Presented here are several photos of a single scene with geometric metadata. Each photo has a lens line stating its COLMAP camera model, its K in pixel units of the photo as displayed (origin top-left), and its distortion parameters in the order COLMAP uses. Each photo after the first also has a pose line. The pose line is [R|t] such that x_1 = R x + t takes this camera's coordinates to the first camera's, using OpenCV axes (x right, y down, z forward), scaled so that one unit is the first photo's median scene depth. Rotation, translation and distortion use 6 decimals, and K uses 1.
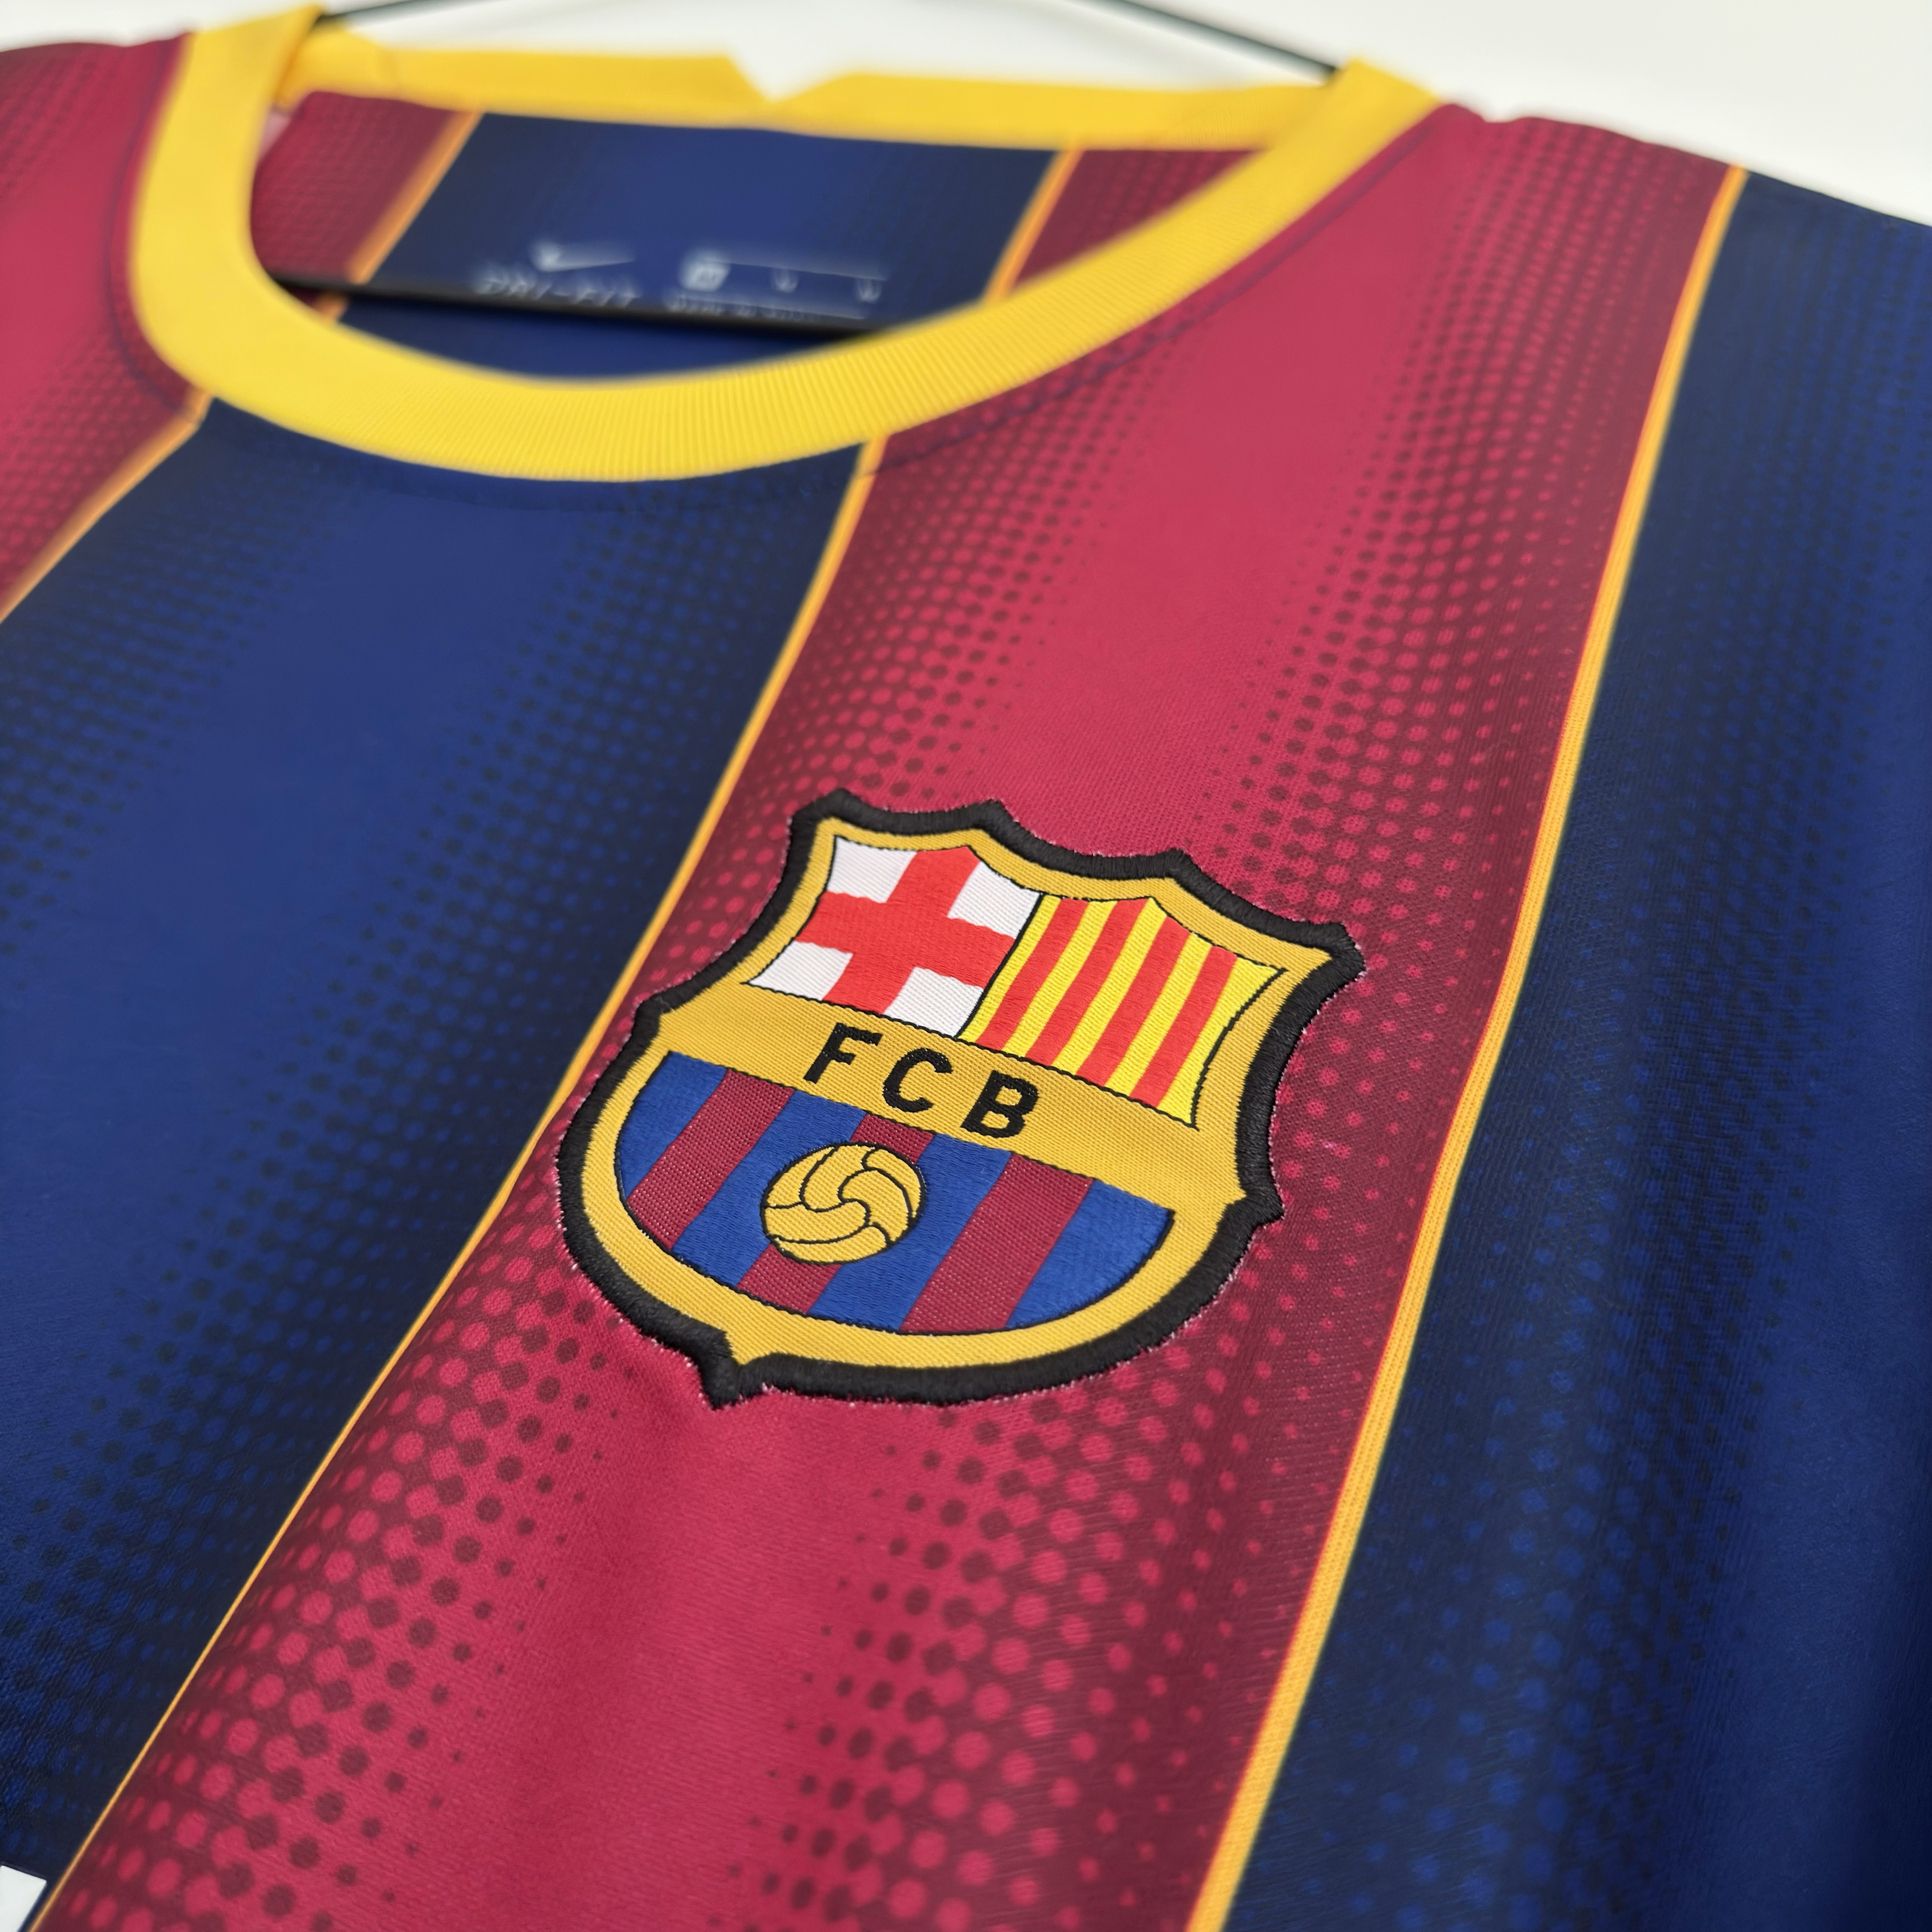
lens RADIAL K [[1877.3, 0, 966.0], [0, 1877.3, 966.0], [0, 0, 1]] dist [0.163027, -0.481517]
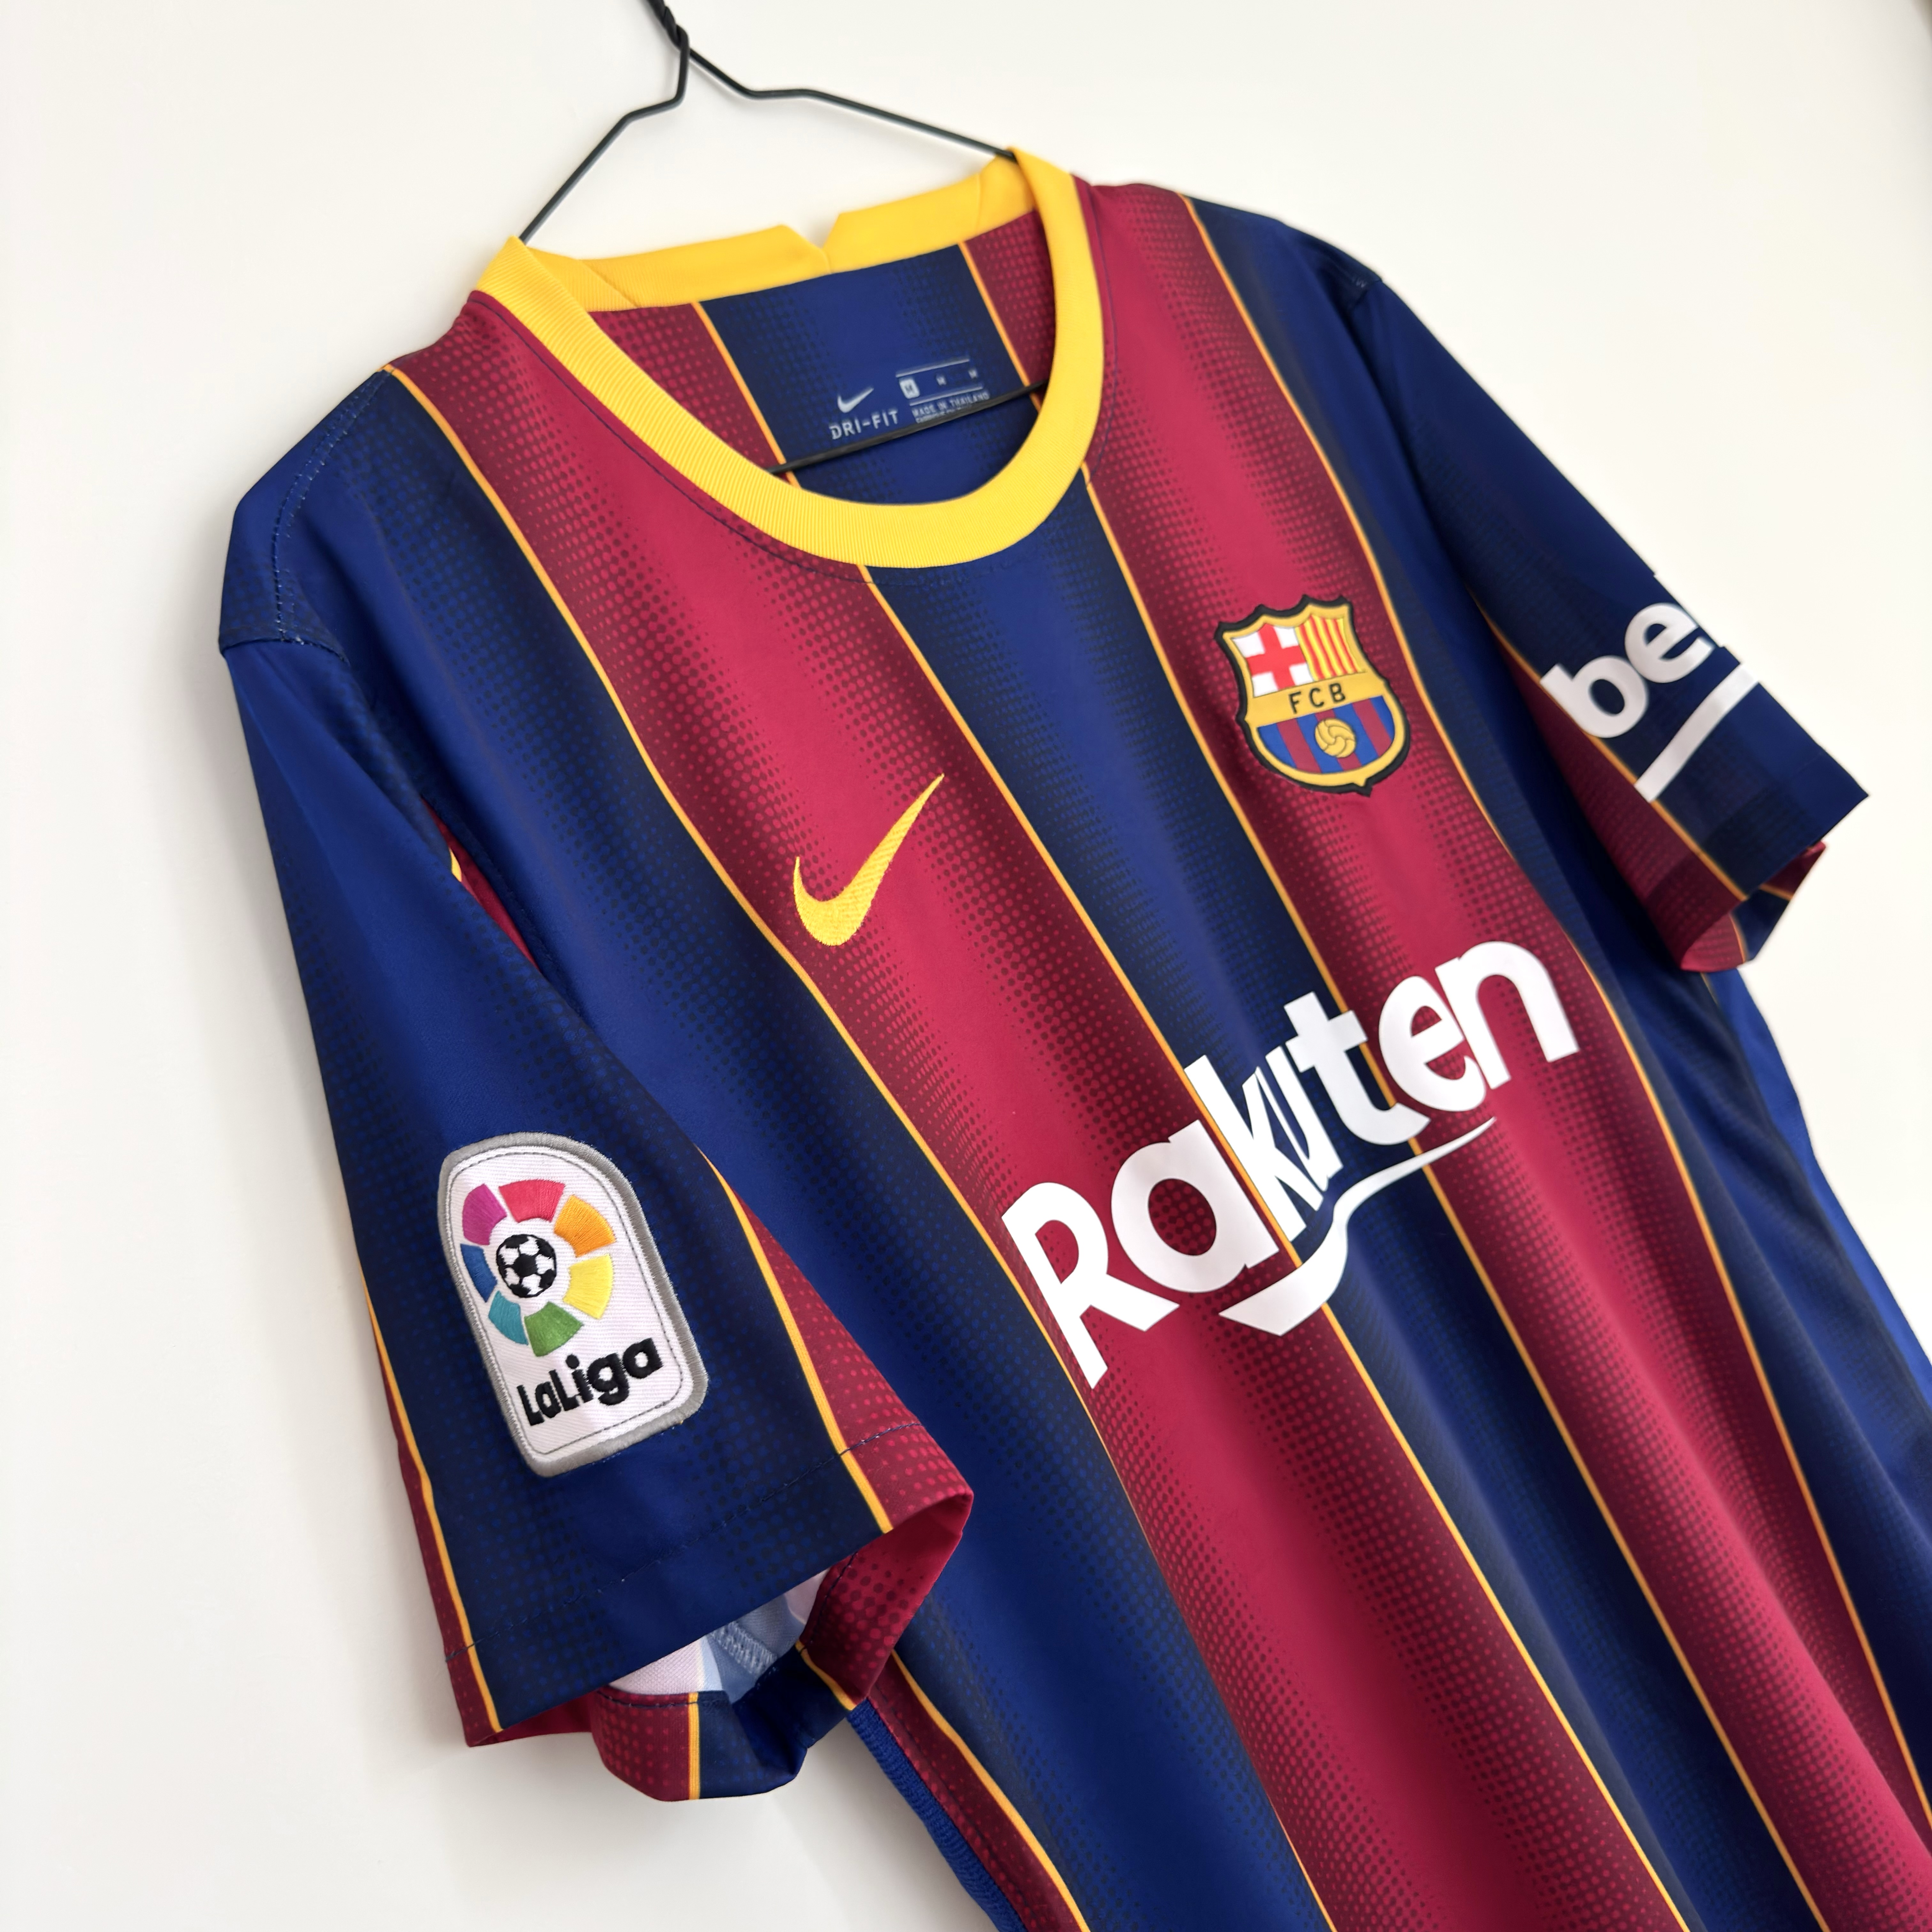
lens RADIAL K [[1826.5, 0, 971.7], [0, 1826.5, 965.9], [0, 0, 1]] dist [0.171342, -0.449363]
pose [[0.502840, -0.599890, 0.622321, -2.727607], [0.180286, 0.776916, 0.603241, -1.701266], [-0.845369, -0.191138, 0.498816, -0.259809]]
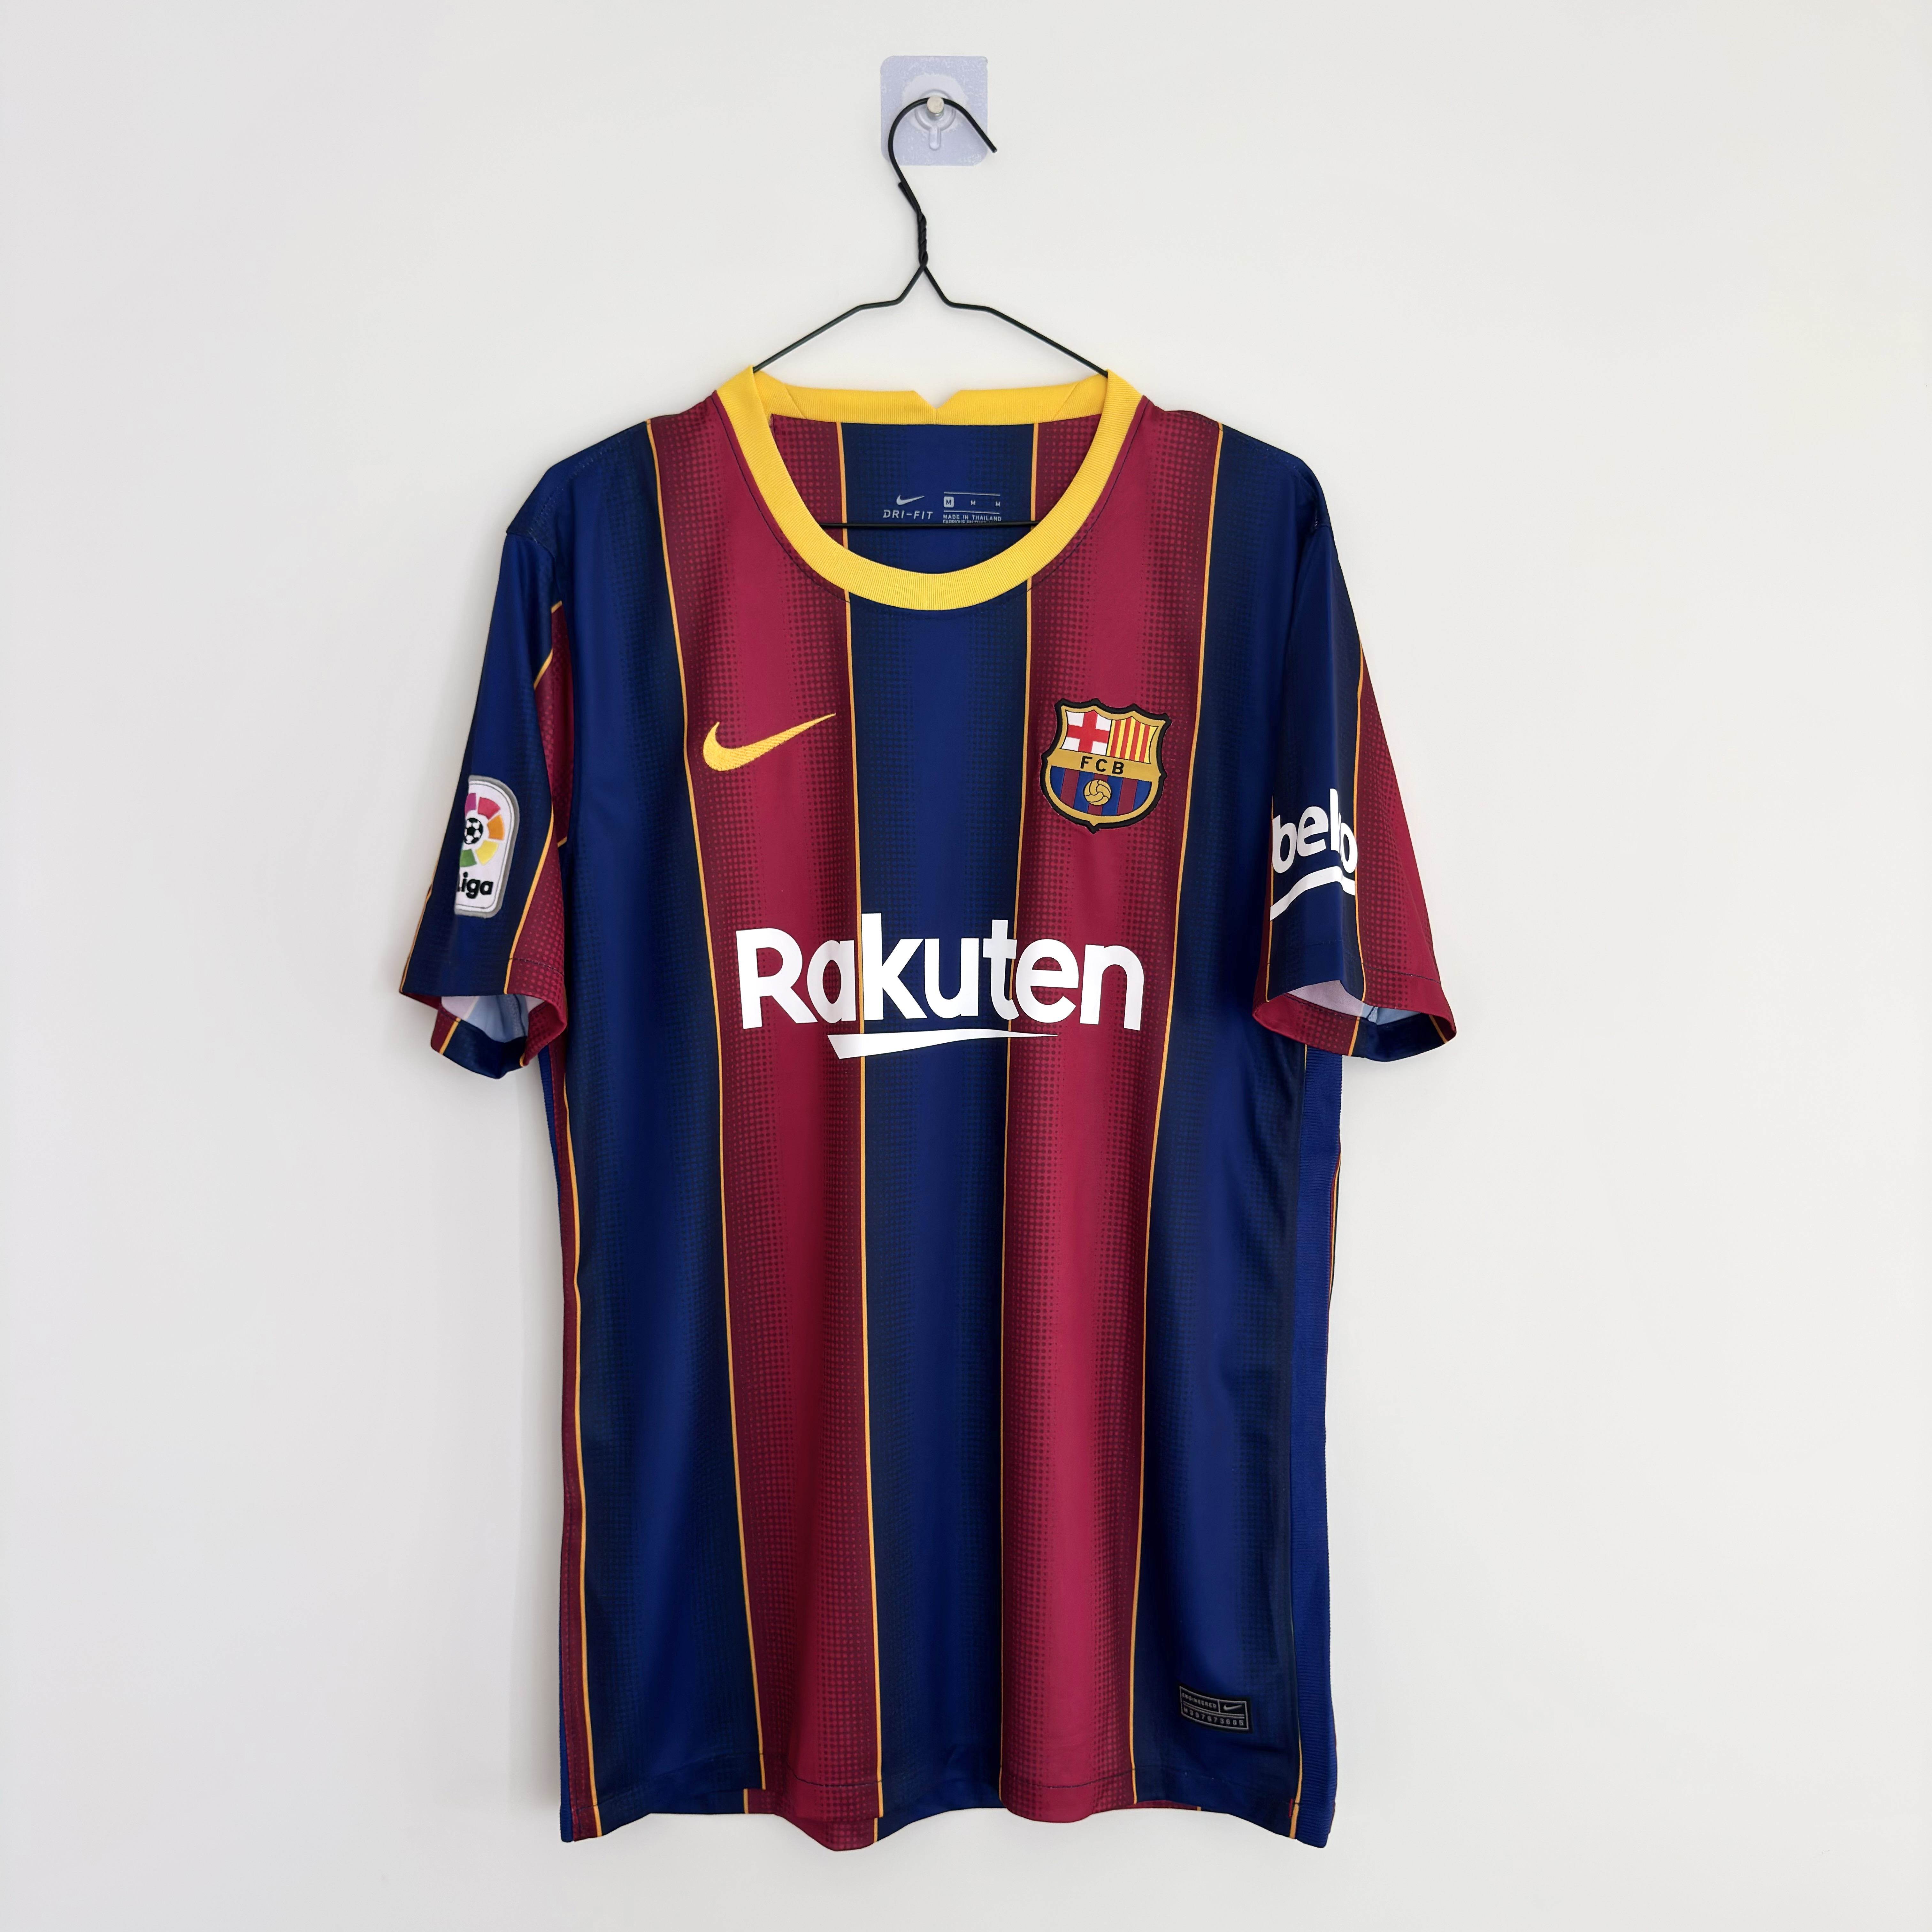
lens RADIAL K [[1727.8, 0, 966.0], [0, 1727.8, 966.0], [0, 0, 1]] dist [0.128363, -0.002271]
pose [[0.948297, -0.299620, 0.104697, -1.130958], [0.164056, 0.745124, 0.646433, -2.905115], [-0.271697, -0.595834, 0.755753, -3.180139]]
